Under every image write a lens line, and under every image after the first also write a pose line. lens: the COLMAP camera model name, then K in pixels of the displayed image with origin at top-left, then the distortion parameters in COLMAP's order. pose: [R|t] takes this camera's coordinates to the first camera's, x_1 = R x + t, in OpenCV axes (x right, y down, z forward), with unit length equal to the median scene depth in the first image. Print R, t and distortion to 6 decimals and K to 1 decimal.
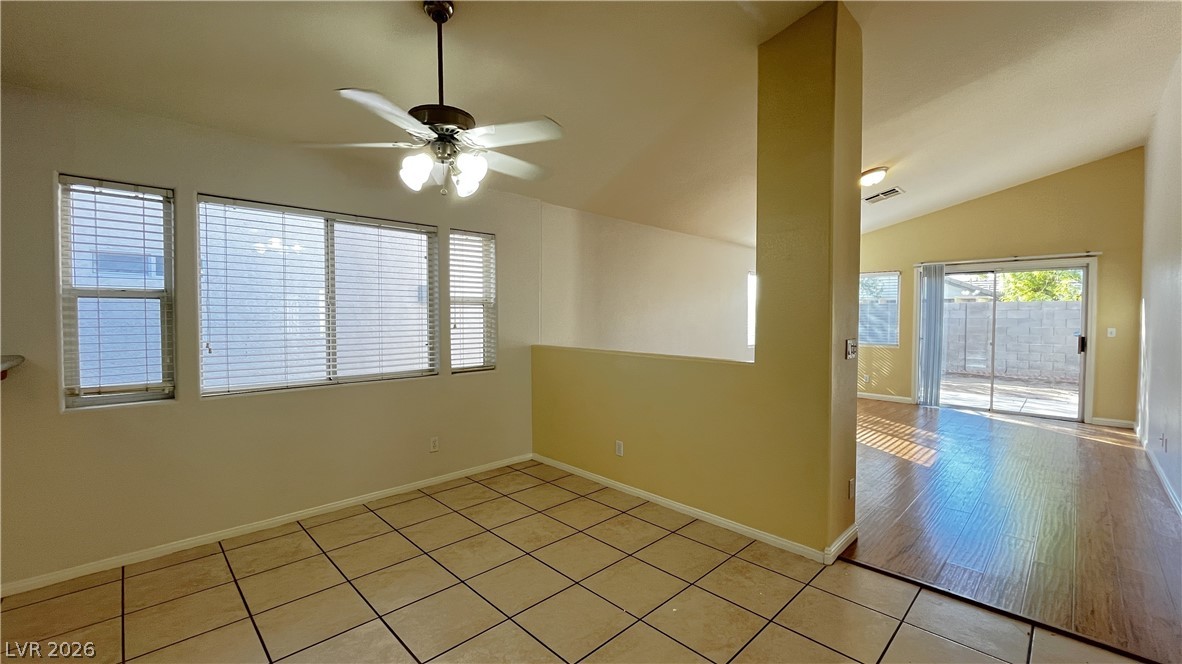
lens RADIAL K [[481.2, 0, 590.9], [0, 481.2, 330.3], [0, 0, 1]] dist [-0.001284, -0.000419]
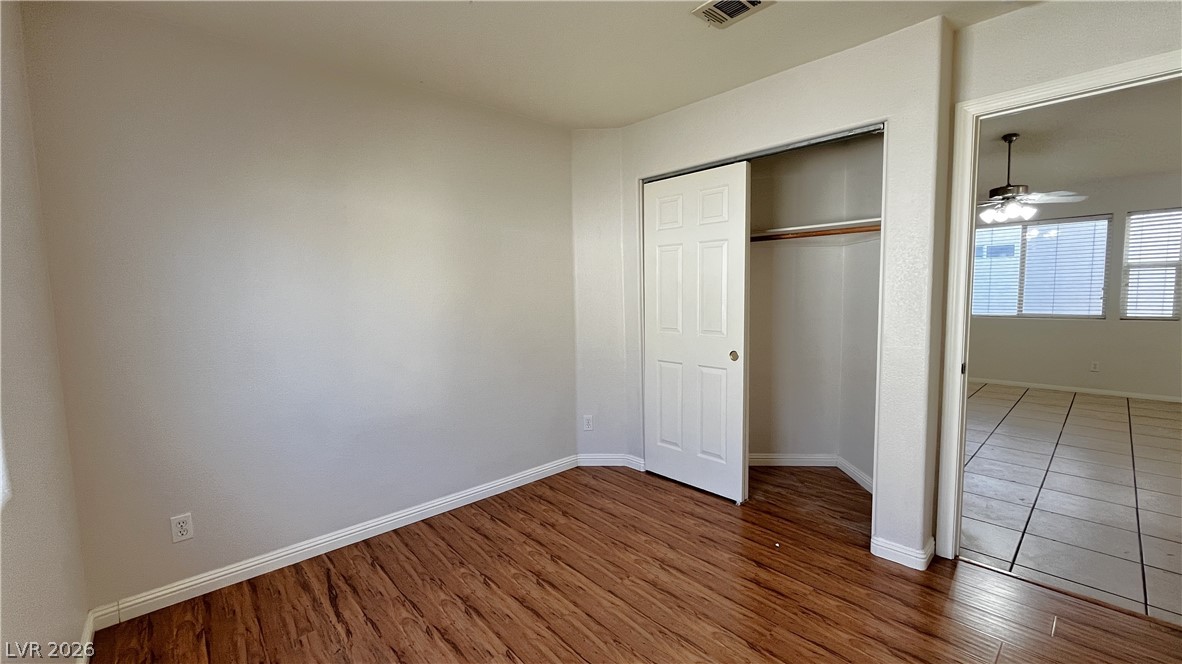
lens RADIAL K [[473.4, 0, 589.4], [0, 473.4, 322.6], [0, 0, 1]] dist [-0.001448, -0.000130]
pose [[-0.043720, 0.060210, -0.997228, 0.720667], [-0.021156, 0.997903, 0.061179, 0.031894], [0.998820, 0.023772, -0.042355, -0.294840]]
